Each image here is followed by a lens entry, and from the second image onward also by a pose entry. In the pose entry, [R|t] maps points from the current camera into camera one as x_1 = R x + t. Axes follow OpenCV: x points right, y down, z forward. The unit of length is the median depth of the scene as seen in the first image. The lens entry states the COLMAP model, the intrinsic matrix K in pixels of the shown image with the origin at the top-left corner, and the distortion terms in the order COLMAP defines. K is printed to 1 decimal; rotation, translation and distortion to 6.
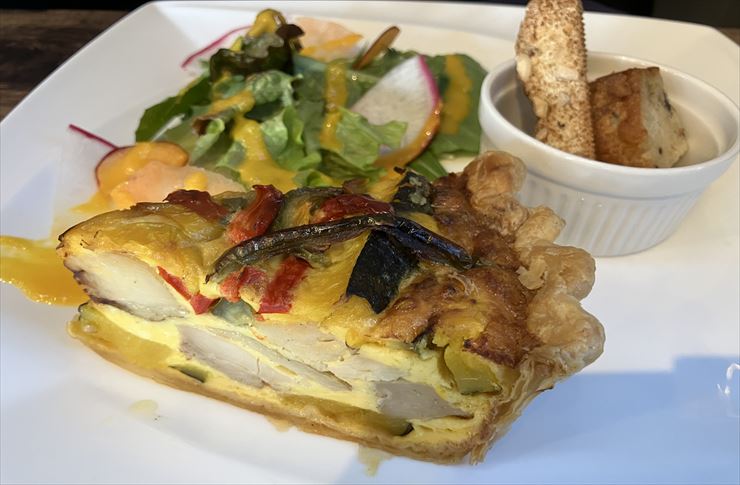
lens RADIAL K [[614.2, 0, 373.9], [0, 614.2, 240.4], [0, 0, 1]] dist [-0.005421, -0.015875]
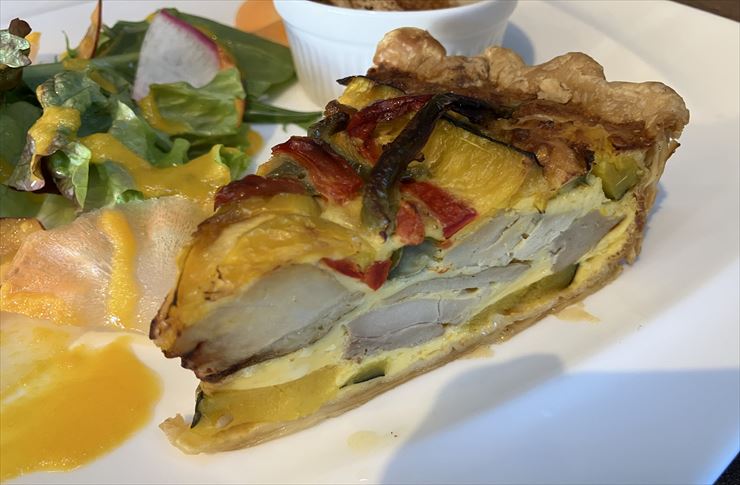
lens RADIAL K [[614.2, 0, 372.5], [0, 614.2, 246.4], [0, 0, 1]] dist [-0.005421, -0.015875]
pose [[0.696799, -0.519637, 0.494417, -0.625556], [0.498721, 0.846411, 0.186722, -0.073281], [-0.515508, 0.116469, 0.848933, 0.316731]]
